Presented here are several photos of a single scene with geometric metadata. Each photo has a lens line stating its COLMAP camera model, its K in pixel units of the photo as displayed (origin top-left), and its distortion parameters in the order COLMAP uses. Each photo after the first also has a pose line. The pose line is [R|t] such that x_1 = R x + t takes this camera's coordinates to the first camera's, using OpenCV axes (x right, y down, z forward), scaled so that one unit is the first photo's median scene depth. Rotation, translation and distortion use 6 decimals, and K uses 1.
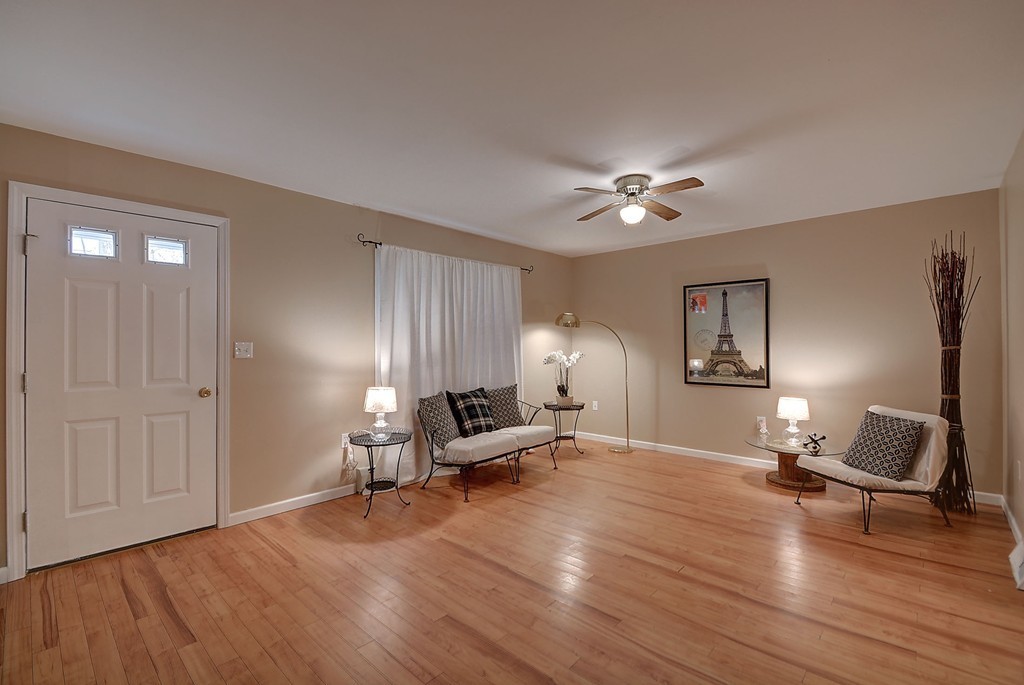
lens RADIAL K [[453.4, 0, 503.8], [0, 453.4, 341.7], [0, 0, 1]] dist [0.006082, -0.007397]
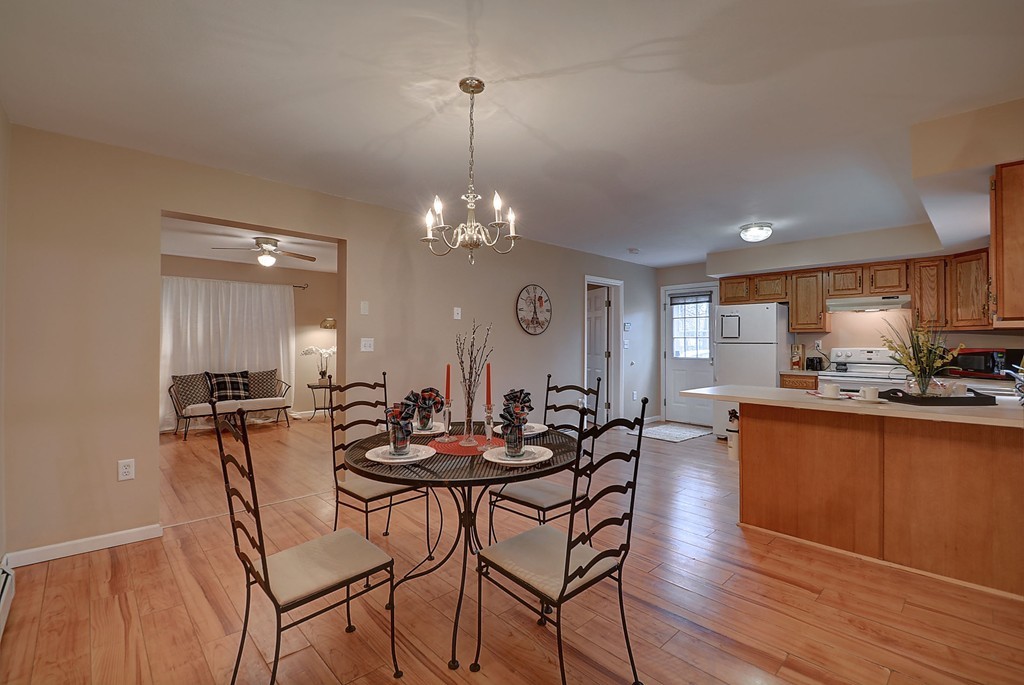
lens RADIAL K [[453.4, 0, 505.4], [0, 453.4, 340.0], [0, 0, 1]] dist [0.006082, -0.007397]
pose [[0.998381, 0.008714, -0.056206, 0.954747], [-0.008558, 0.999959, 0.003006, -0.008644], [0.056230, -0.002520, 0.998415, -0.437014]]
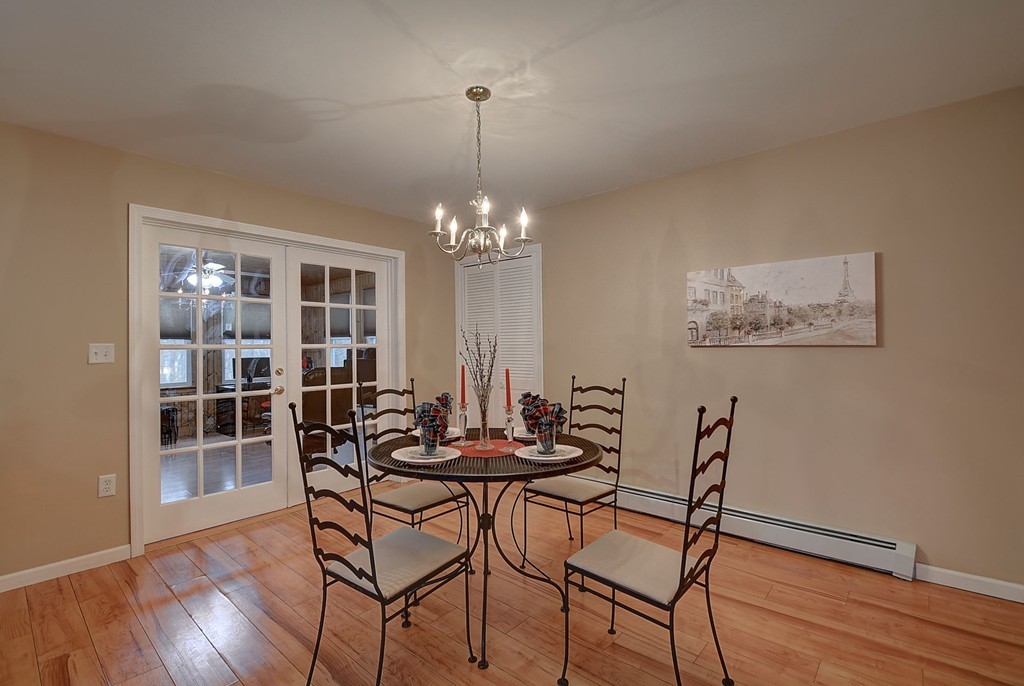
lens RADIAL K [[453.4, 0, 514.5], [0, 453.4, 344.0], [0, 0, 1]] dist [0.006082, -0.007397]
pose [[-0.998760, 0.016361, -0.047014, 0.874568], [0.017137, 0.999723, -0.016149, 0.003607], [0.046737, -0.016934, -0.998764, 0.588719]]
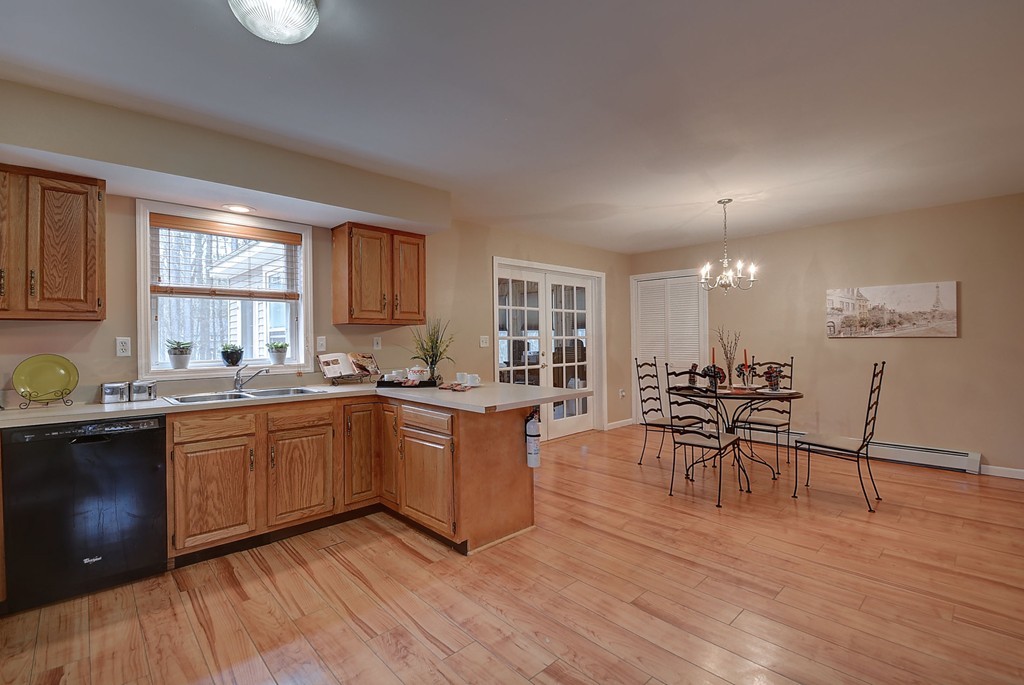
lens RADIAL K [[453.4, 0, 516.1], [0, 453.4, 340.8], [0, 0, 1]] dist [0.006082, -0.007397]
pose [[-0.998635, 0.018035, 0.049026, 1.288425], [0.017774, 0.999826, -0.005741, 0.001725], [-0.049121, -0.004862, -0.998781, 1.055101]]
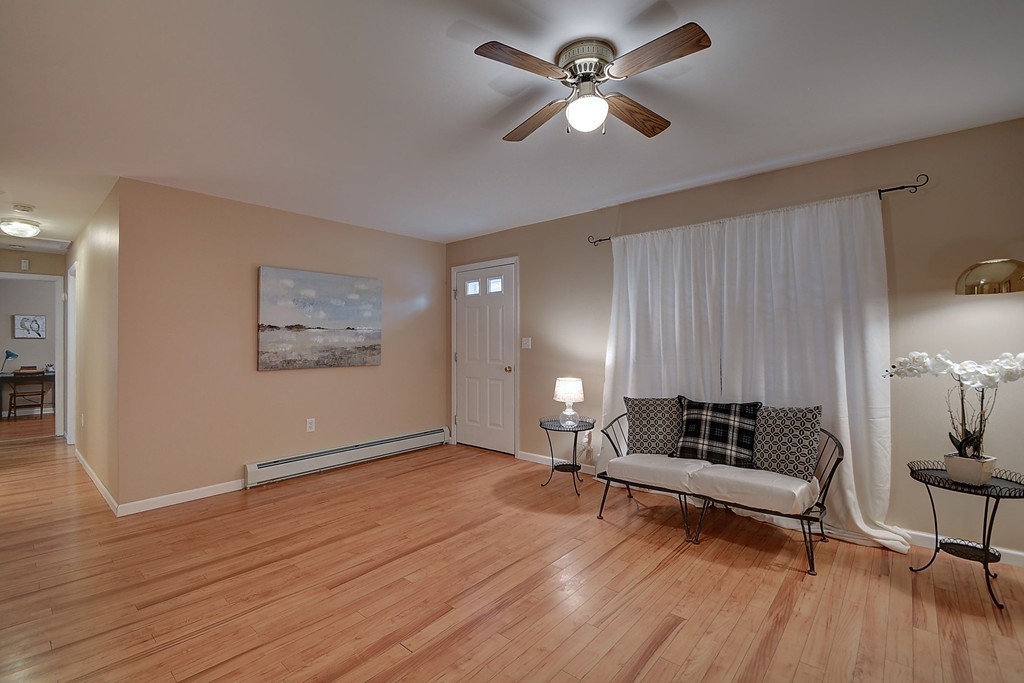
lens RADIAL K [[453.4, 0, 512.8], [0, 453.4, 337.5], [0, 0, 1]] dist [0.006082, -0.007397]
pose [[0.039716, -0.001910, -0.999209, 0.678400], [0.013839, 0.999903, -0.001362, 0.001980], [0.999115, -0.013774, 0.039738, 0.689935]]
